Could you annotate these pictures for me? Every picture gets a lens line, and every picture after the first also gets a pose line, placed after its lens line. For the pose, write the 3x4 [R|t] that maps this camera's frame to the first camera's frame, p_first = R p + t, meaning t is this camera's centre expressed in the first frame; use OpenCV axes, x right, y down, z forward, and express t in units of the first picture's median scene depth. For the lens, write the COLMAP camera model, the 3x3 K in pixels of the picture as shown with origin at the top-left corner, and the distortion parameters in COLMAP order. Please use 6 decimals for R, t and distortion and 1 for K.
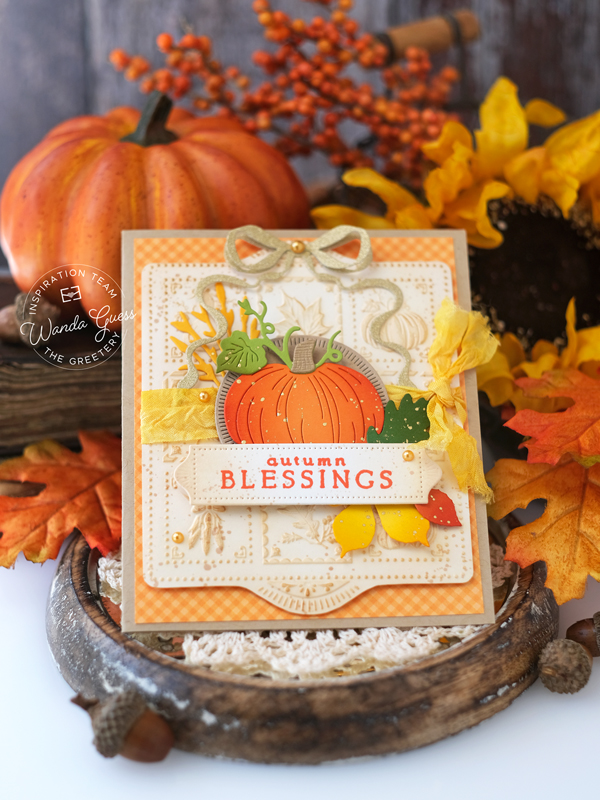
lens RADIAL K [[1961.9, 0, 300.0], [0, 1961.9, 400.0], [0, 0, 1]] dist [-0.016840, -0.052126]
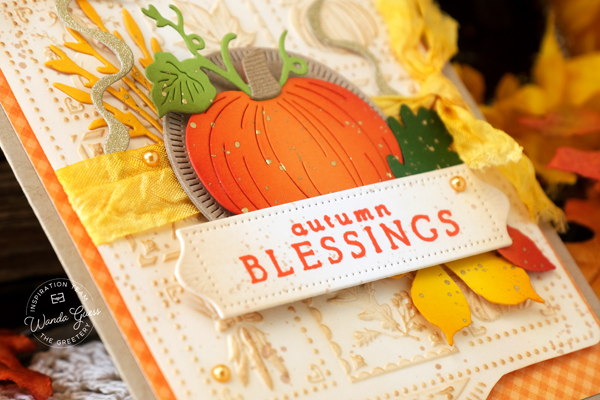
lens RADIAL K [[2260.8, 0, 300.0], [0, 2260.8, 200.0], [0, 0, 1]] dist [-0.364716, -1.397512]
pose [[0.859371, -0.197553, 0.471651, -0.351598], [0.238556, 0.970723, -0.028070, 0.042628], [-0.452298, 0.136638, 0.881338, 0.363094]]
